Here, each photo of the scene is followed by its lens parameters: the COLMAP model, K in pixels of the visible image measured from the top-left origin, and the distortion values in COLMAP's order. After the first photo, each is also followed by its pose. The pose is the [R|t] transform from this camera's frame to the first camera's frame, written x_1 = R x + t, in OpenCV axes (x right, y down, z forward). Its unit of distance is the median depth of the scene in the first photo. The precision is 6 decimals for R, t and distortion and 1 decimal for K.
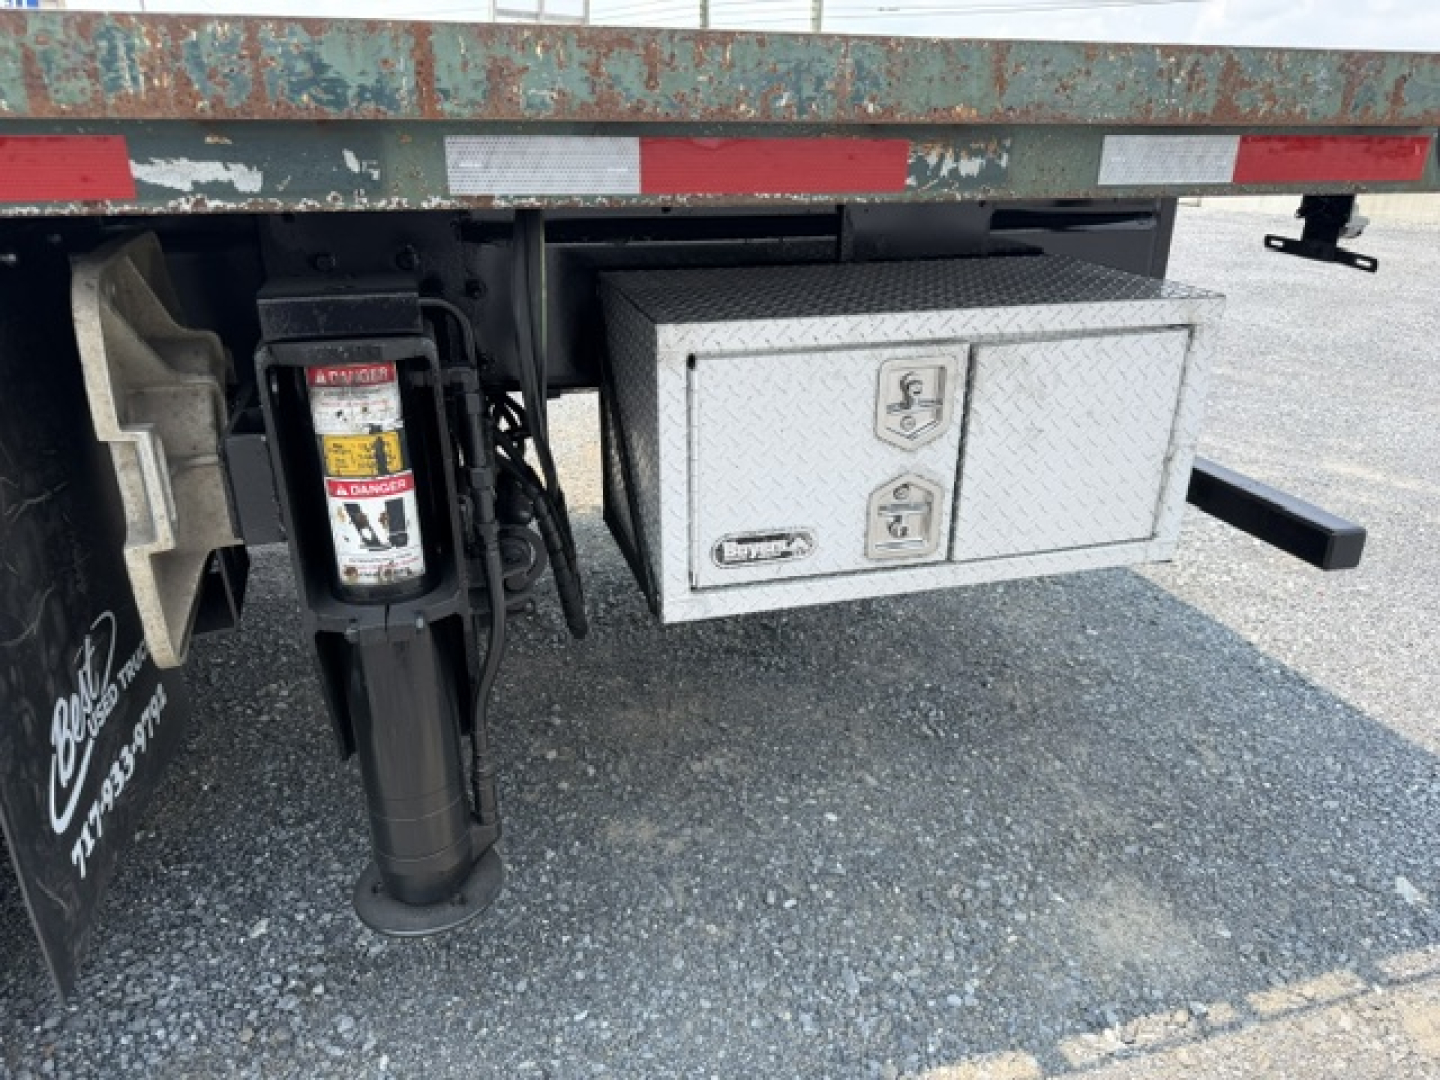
lens RADIAL K [[1025.5, 0, 721.3], [0, 1025.5, 540.7], [0, 0, 1]] dist [0.003814, -0.044870]
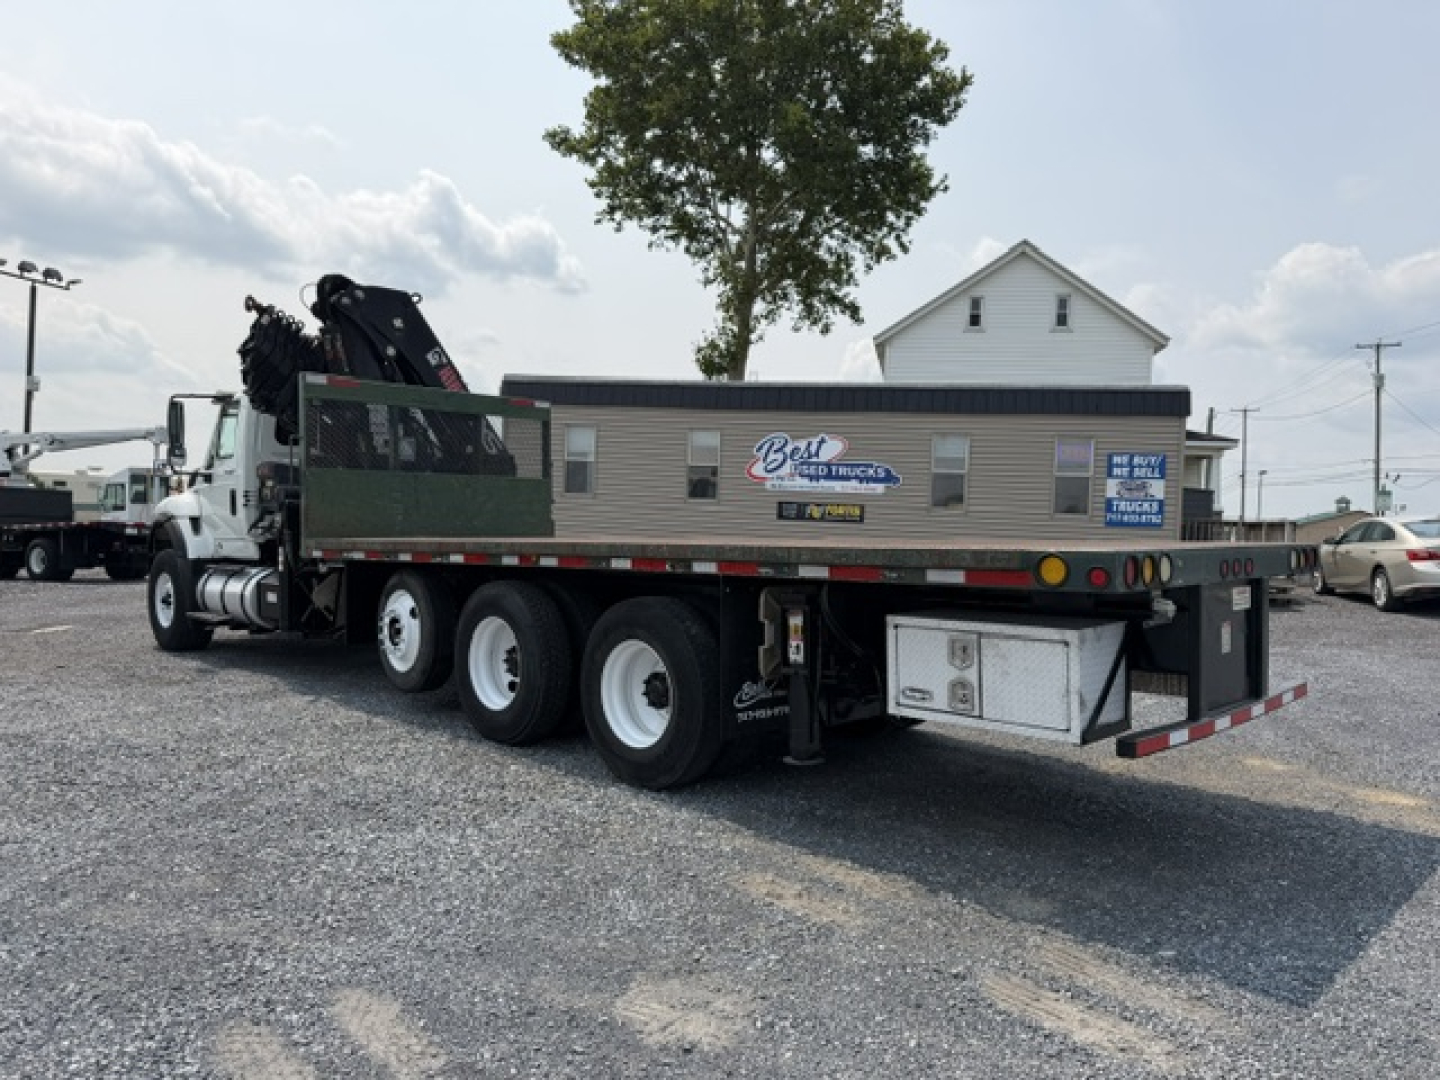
lens RADIAL K [[1025.5, 0, 732.9], [0, 1025.5, 540.8], [0, 0, 1]] dist [0.003814, -0.044870]
pose [[0.481328, -0.003801, -0.876532, 2.743284], [-0.342962, 0.919452, -0.192317, 0.403850], [0.806660, 0.393185, 0.441254, -1.077733]]
